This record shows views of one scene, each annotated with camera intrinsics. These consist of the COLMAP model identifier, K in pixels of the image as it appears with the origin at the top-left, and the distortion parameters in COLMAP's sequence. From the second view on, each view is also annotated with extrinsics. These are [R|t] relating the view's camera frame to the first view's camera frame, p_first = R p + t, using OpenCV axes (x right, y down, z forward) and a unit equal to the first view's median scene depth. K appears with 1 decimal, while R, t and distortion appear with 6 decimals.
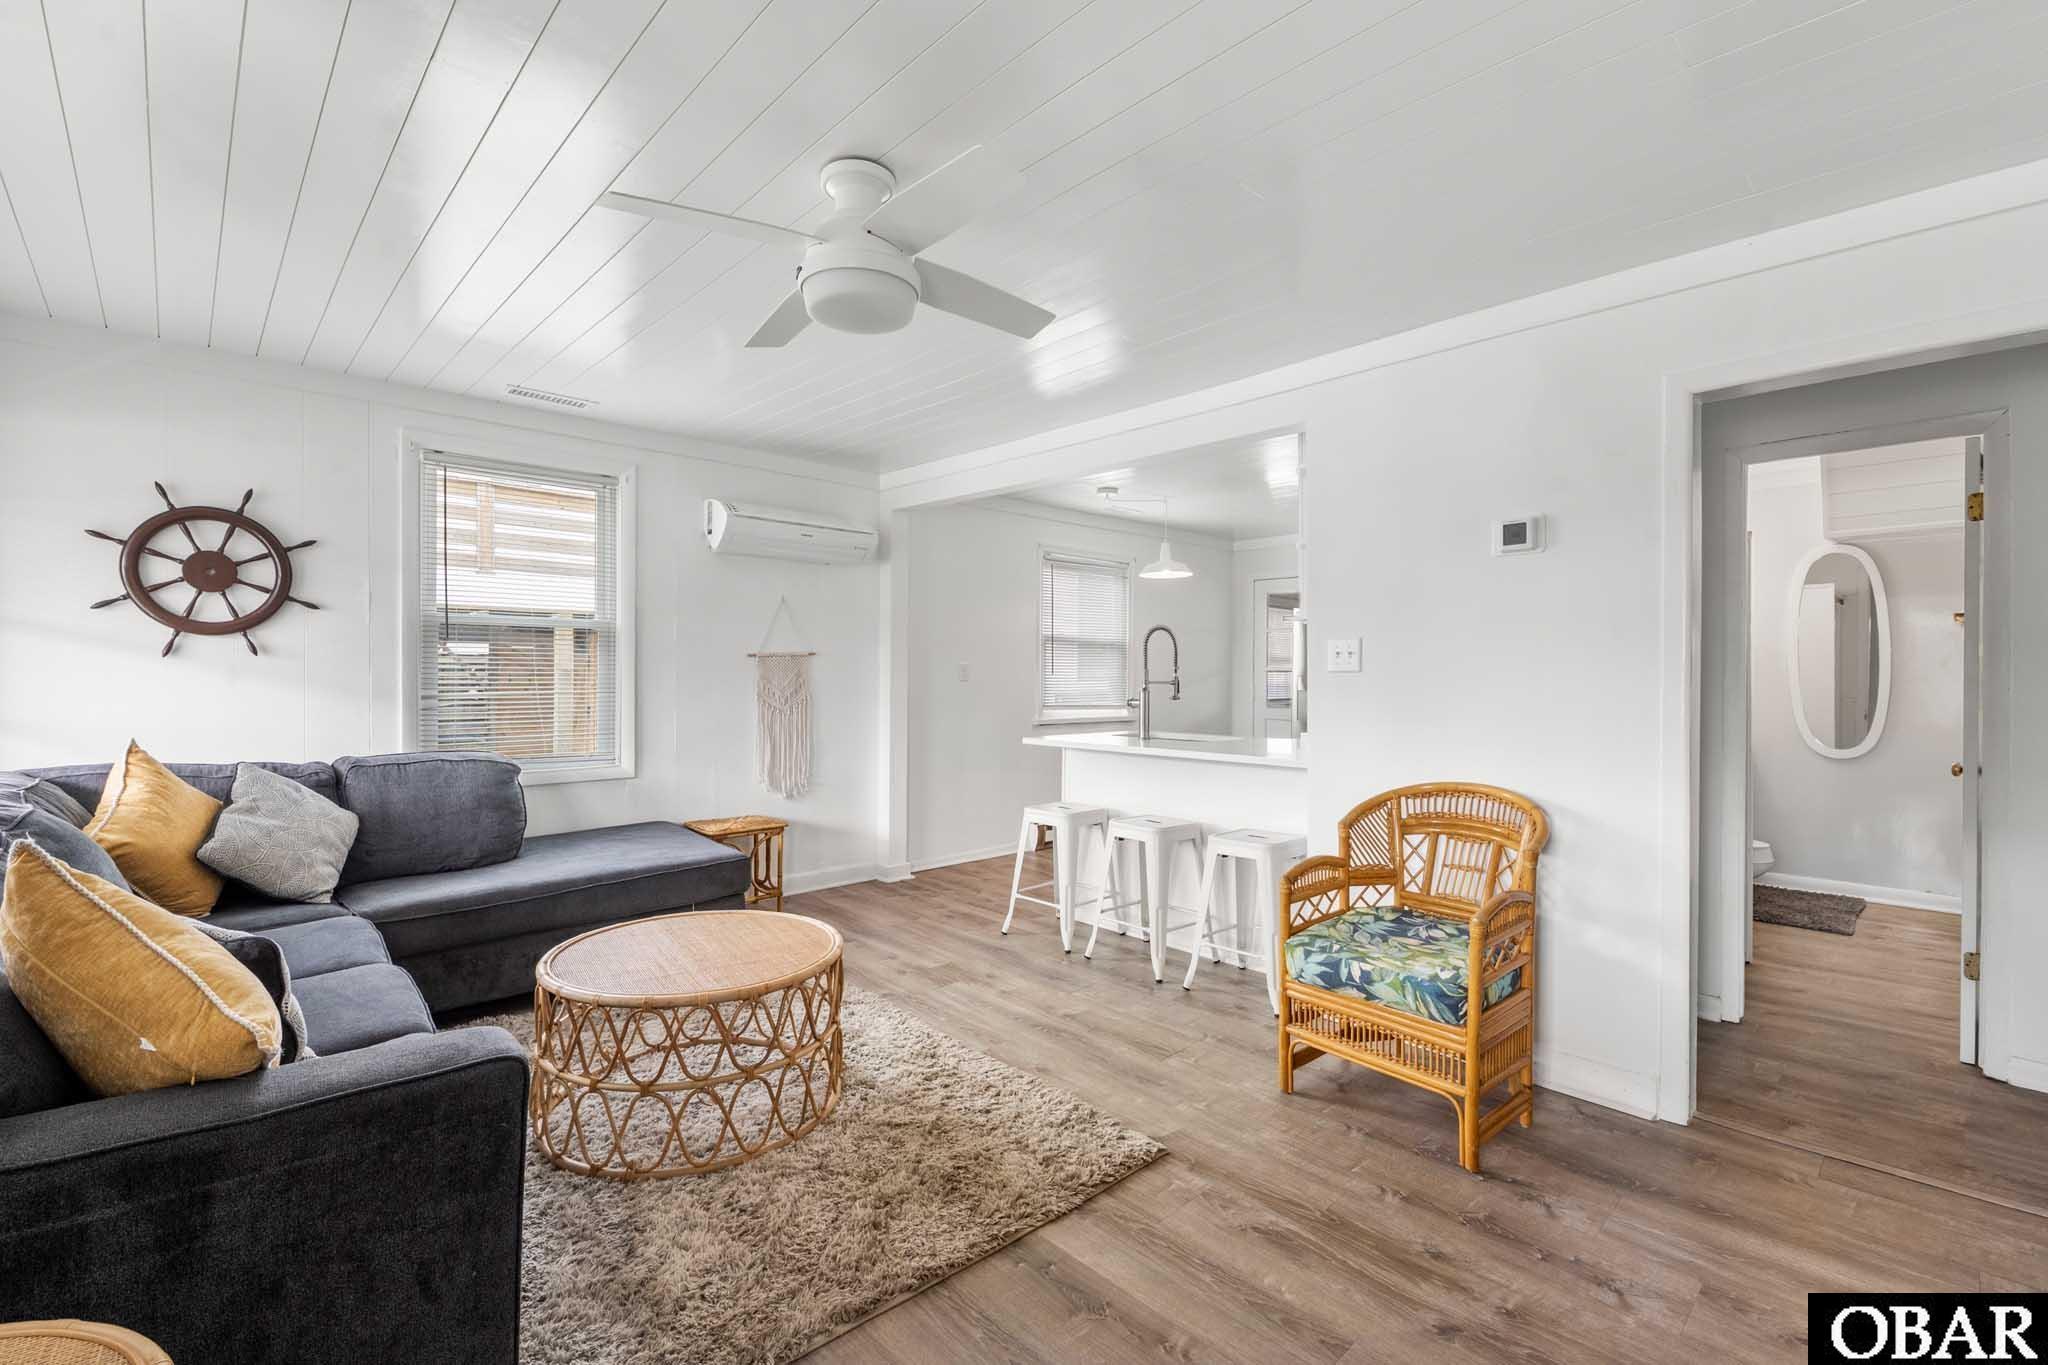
lens RADIAL K [[881.0, 0, 1024.0], [0, 881.0, 682.5], [0, 0, 1]] dist [-0.014342, -0.004314]
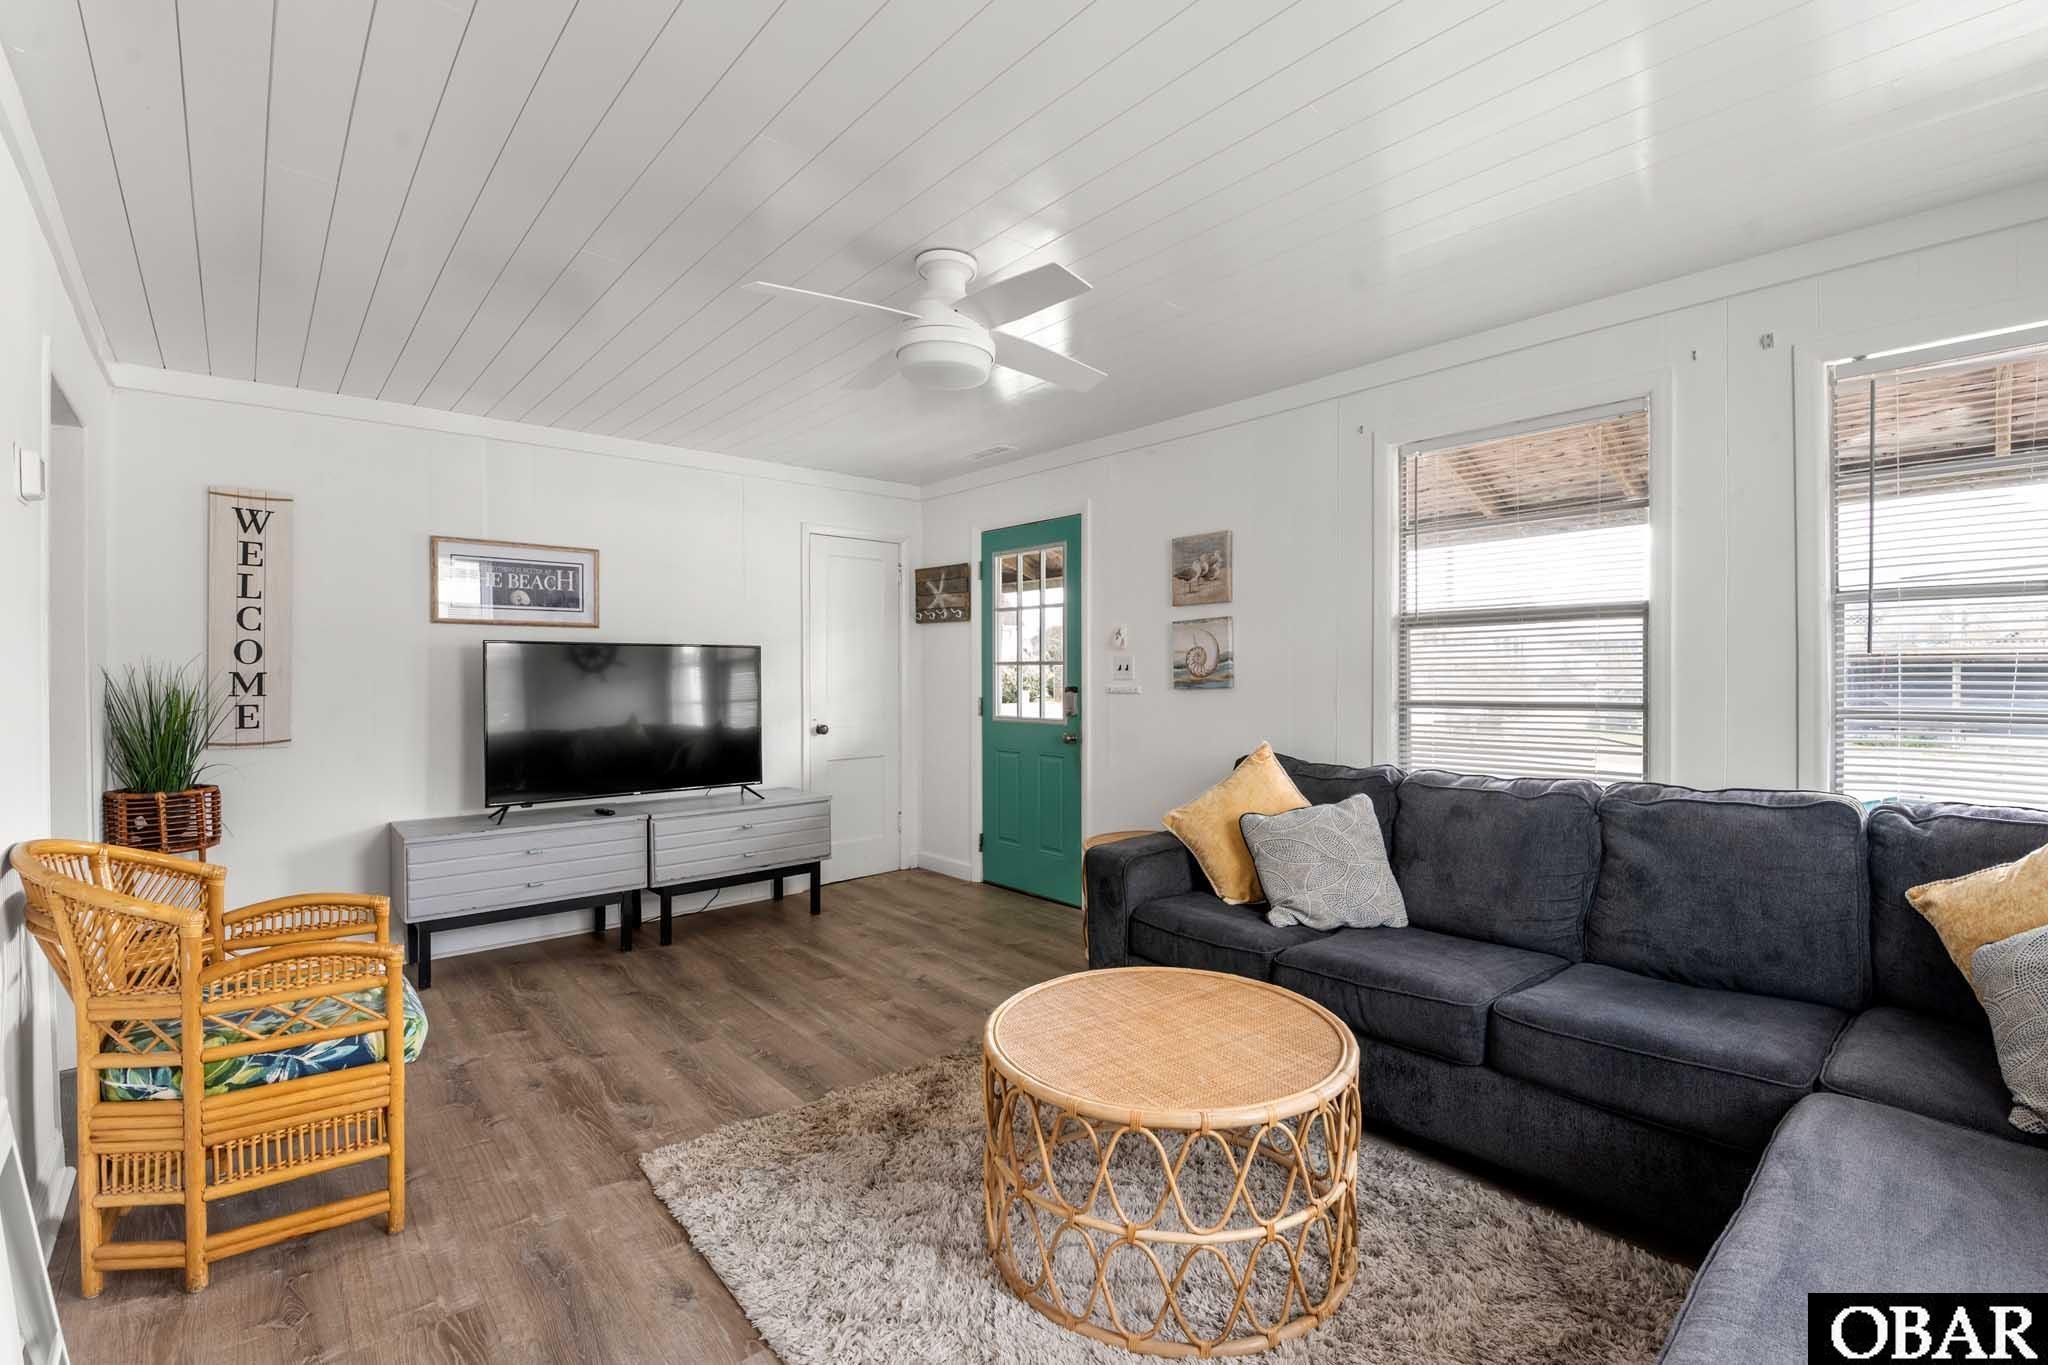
lens RADIAL K [[881.0, 0, 1024.0], [0, 881.0, 682.5], [0, 0, 1]] dist [-0.014342, -0.004314]
pose [[-0.998767, -0.005338, 0.049350, -0.220144], [-0.004406, 0.999810, 0.018975, -0.013405], [-0.049442, 0.018734, -0.998601, 1.366283]]
